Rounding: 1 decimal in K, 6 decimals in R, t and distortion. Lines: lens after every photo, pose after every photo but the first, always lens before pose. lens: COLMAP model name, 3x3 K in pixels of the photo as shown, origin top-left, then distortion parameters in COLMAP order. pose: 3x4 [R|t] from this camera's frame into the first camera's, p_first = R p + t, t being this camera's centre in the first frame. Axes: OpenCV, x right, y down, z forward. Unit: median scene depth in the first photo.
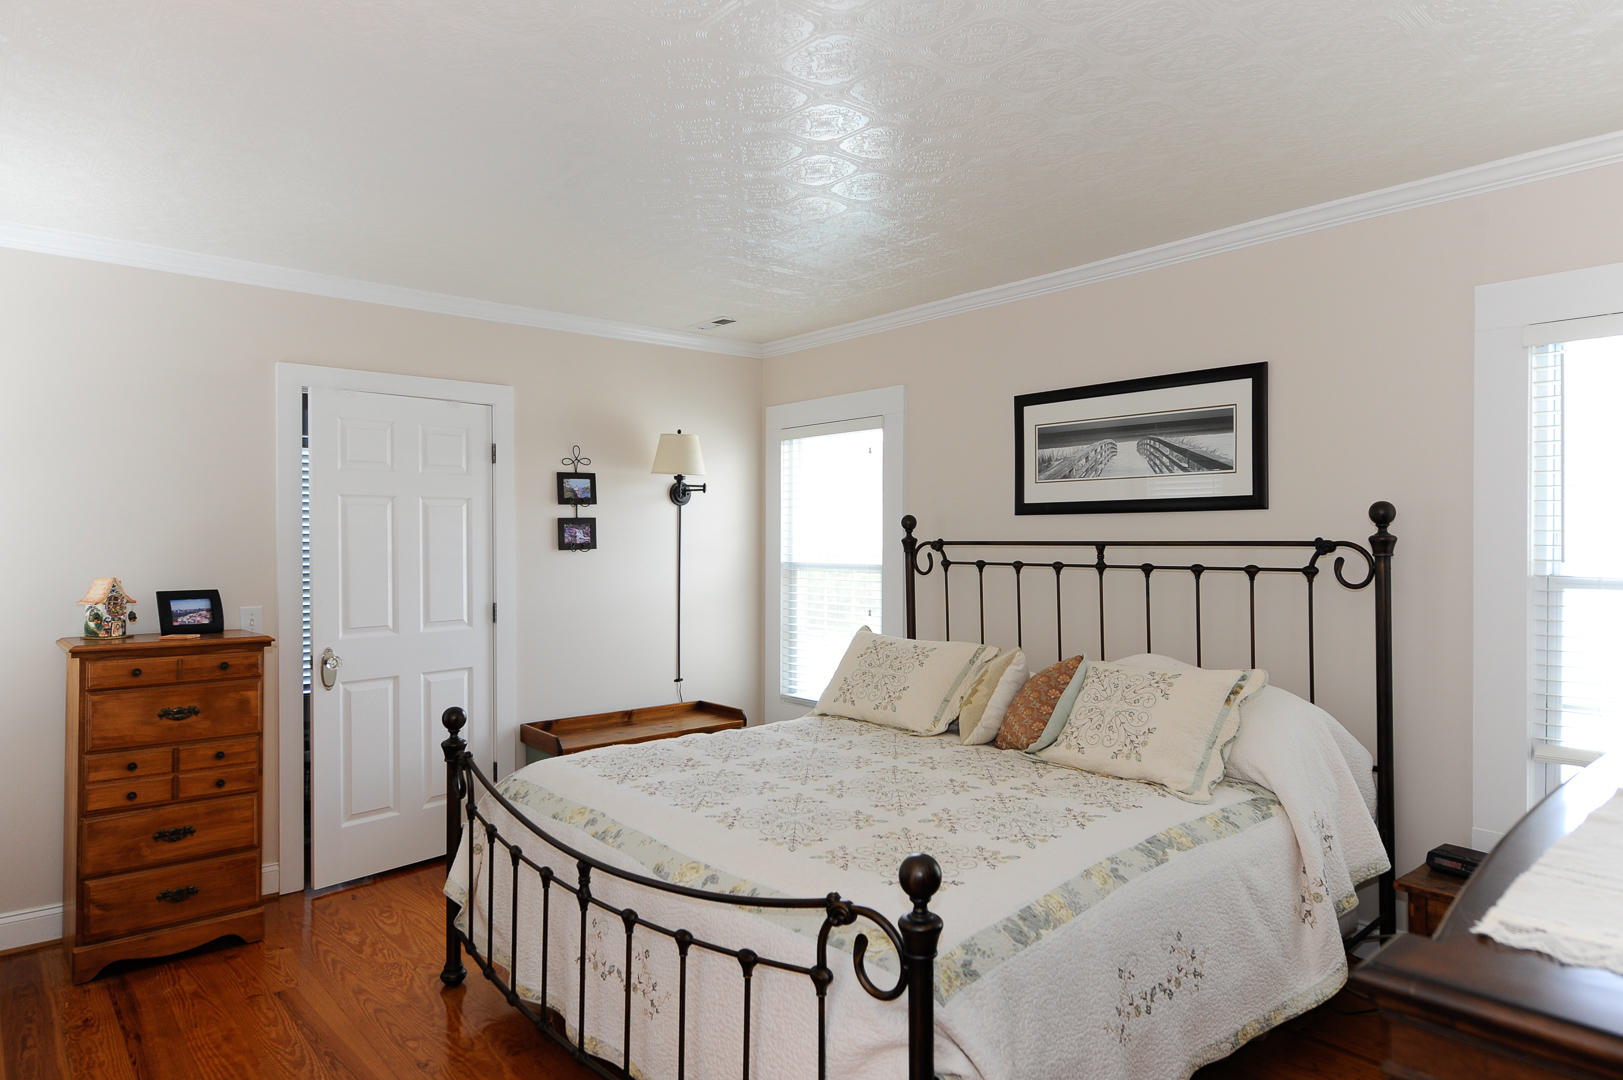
lens RADIAL K [[930.8, 0, 812.7], [0, 930.8, 541.6], [0, 0, 1]] dist [-0.018809, 0.000008]
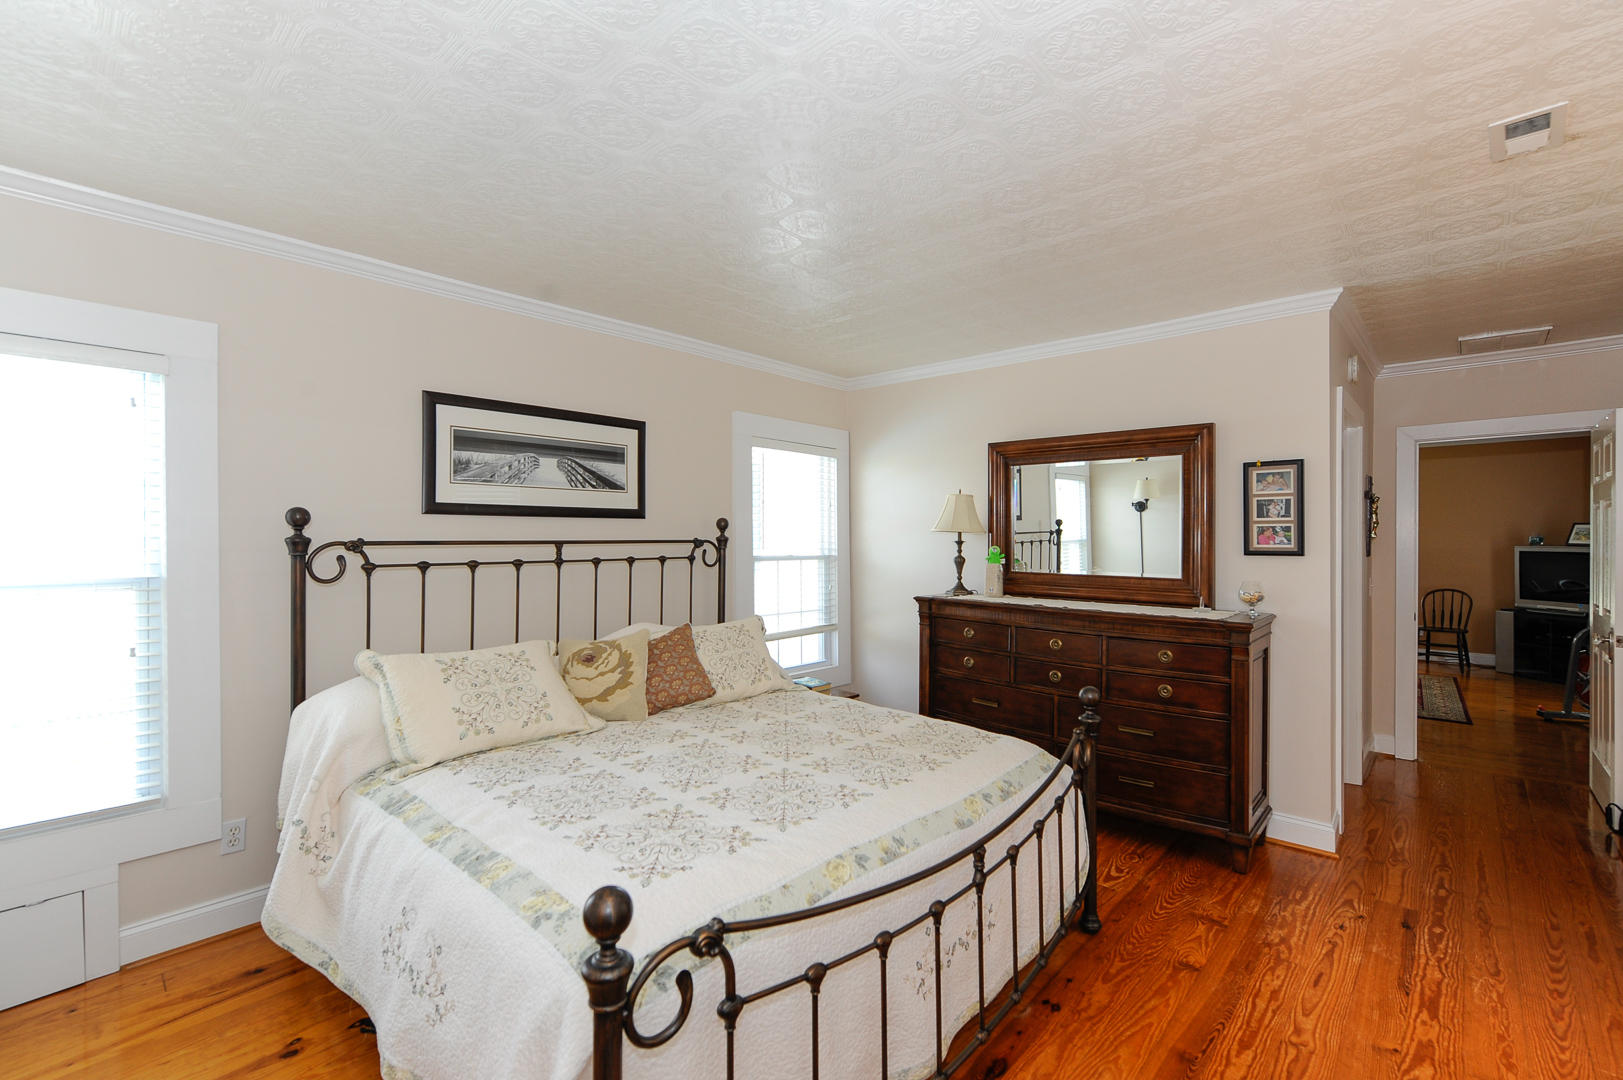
lens RADIAL K [[696.5, 0, 812.7], [0, 696.5, 533.3], [0, 0, 1]] dist [-0.001793, -0.000151]
pose [[-0.071480, 0.009375, 0.997398, -0.605914], [0.003899, 0.999951, -0.009120, -0.000084], [-0.997434, 0.003237, -0.071513, 0.740779]]
